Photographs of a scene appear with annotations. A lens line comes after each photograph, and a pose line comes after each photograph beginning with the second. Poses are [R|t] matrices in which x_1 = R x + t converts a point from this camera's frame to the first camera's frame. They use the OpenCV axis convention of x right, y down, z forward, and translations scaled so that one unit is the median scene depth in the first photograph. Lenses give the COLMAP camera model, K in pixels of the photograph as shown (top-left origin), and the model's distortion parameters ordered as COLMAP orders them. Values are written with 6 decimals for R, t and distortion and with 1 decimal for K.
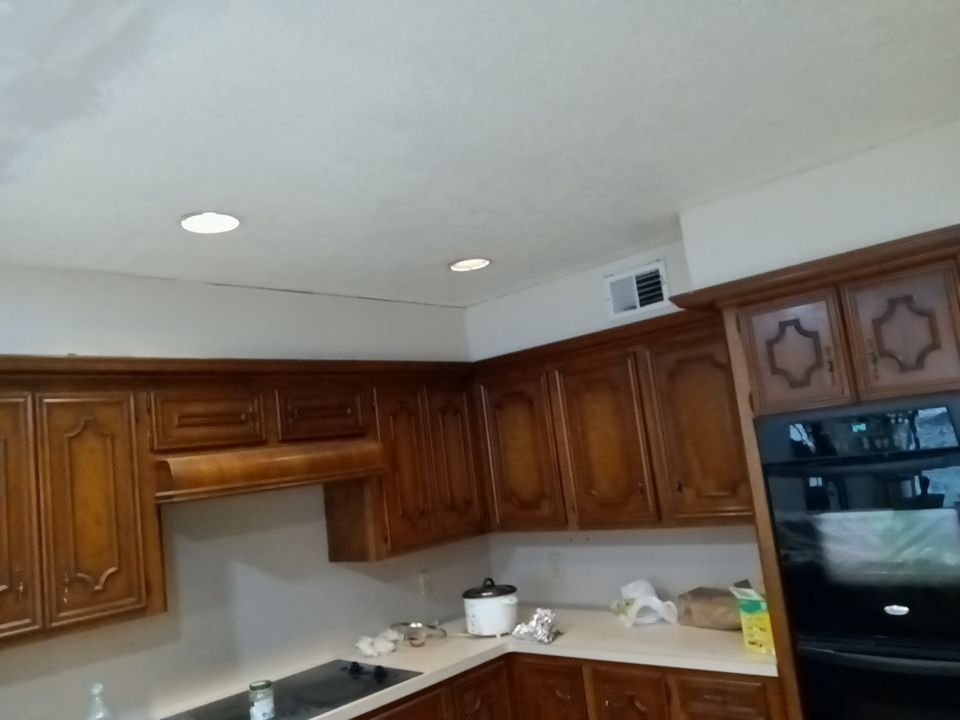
lens RADIAL K [[772.4, 0, 471.1], [0, 772.4, 362.5], [0, 0, 1]] dist [0.033071, -0.069864]
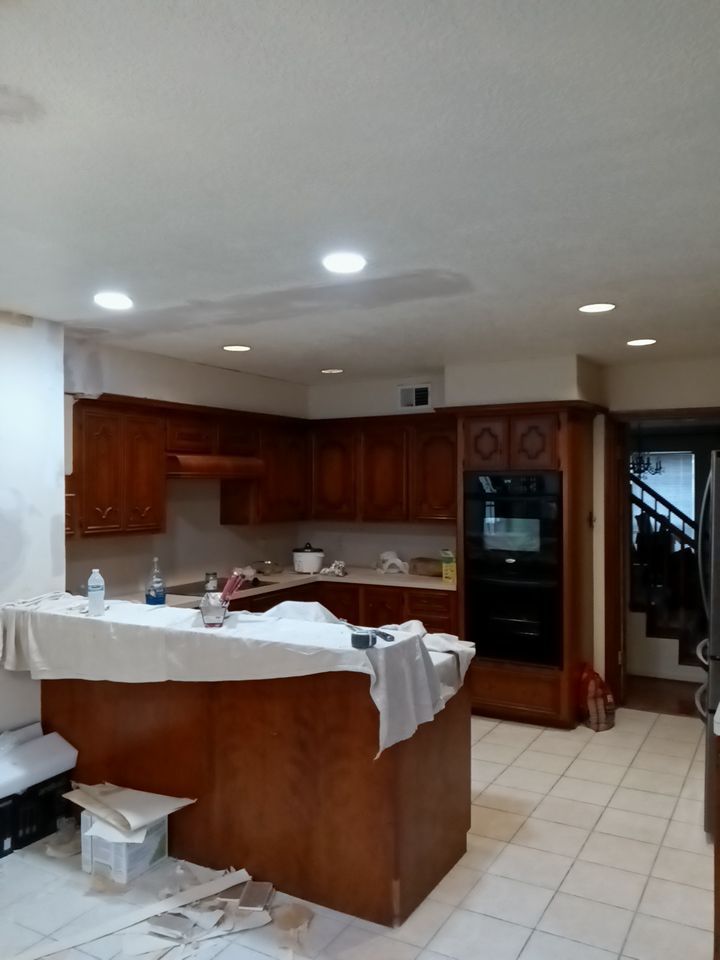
lens RADIAL K [[772.4, 0, 342.9], [0, 772.4, 476.1], [0, 0, 1]] dist [0.033071, -0.069864]
pose [[0.971265, 0.119402, 0.205880, -0.356685], [-0.140082, 0.986138, 0.088936, -0.052111], [-0.192407, -0.115221, 0.974527, -0.911862]]
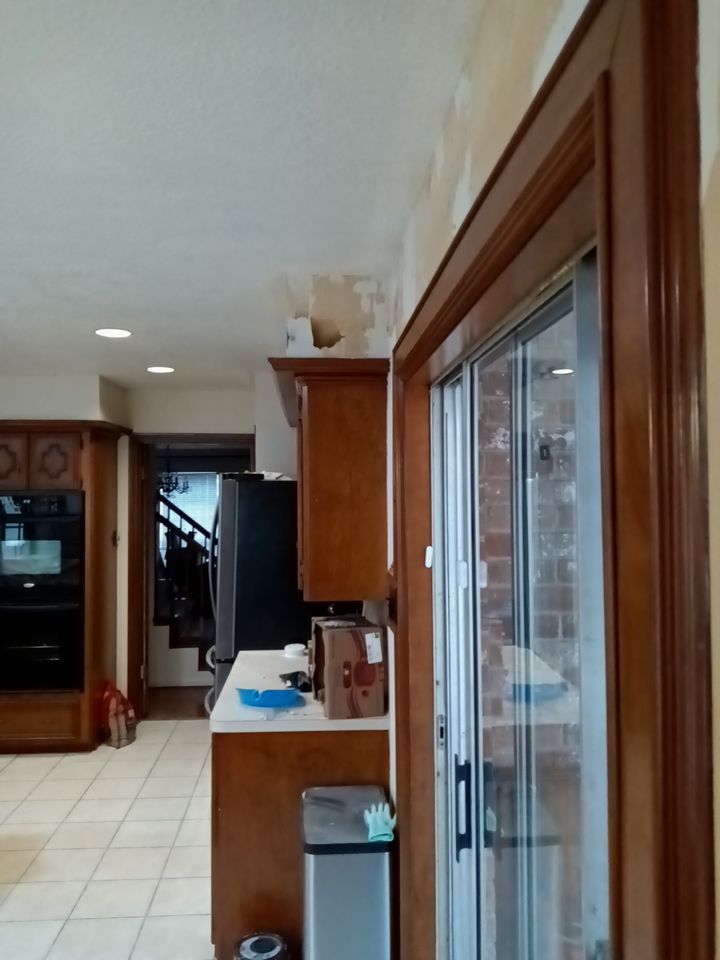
lens RADIAL K [[772.4, 0, 352.8], [0, 772.4, 475.7], [0, 0, 1]] dist [0.033071, -0.069864]
pose [[0.693783, 0.134481, 0.707517, -0.334452], [-0.163706, 0.986142, -0.026913, -0.063283], [-0.701331, -0.097153, 0.706184, -0.951833]]
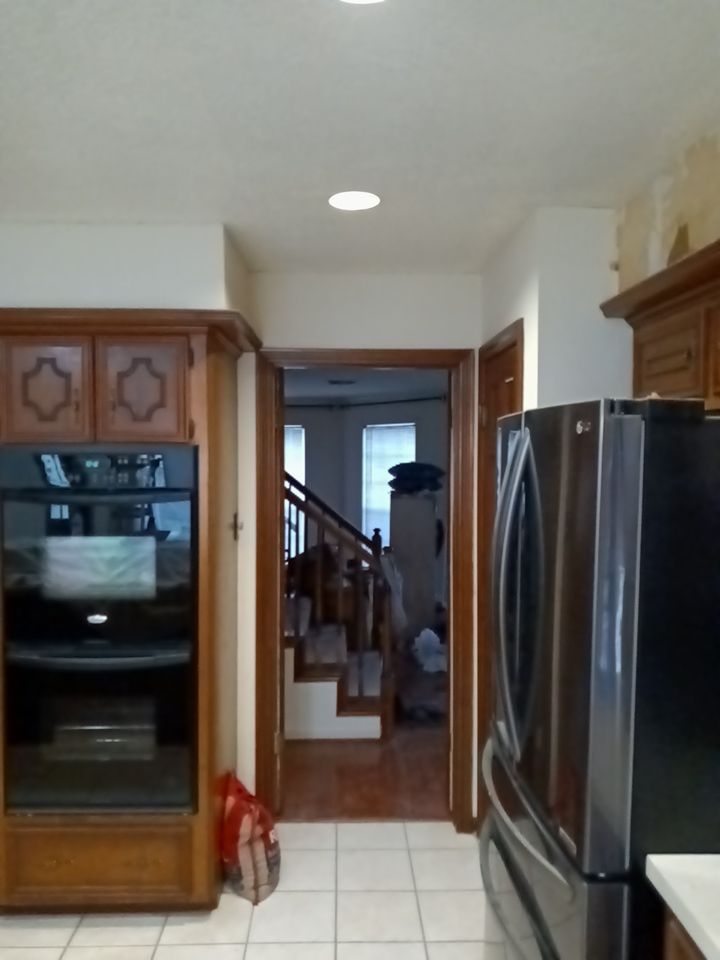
lens RADIAL K [[772.4, 0, 355.3], [0, 772.4, 478.4], [0, 0, 1]] dist [0.033071, -0.069864]
pose [[0.724798, 0.100858, 0.681540, 0.004947], [-0.171169, 0.984572, 0.036331, -0.002099], [-0.667360, -0.142991, 0.730879, -0.081076]]
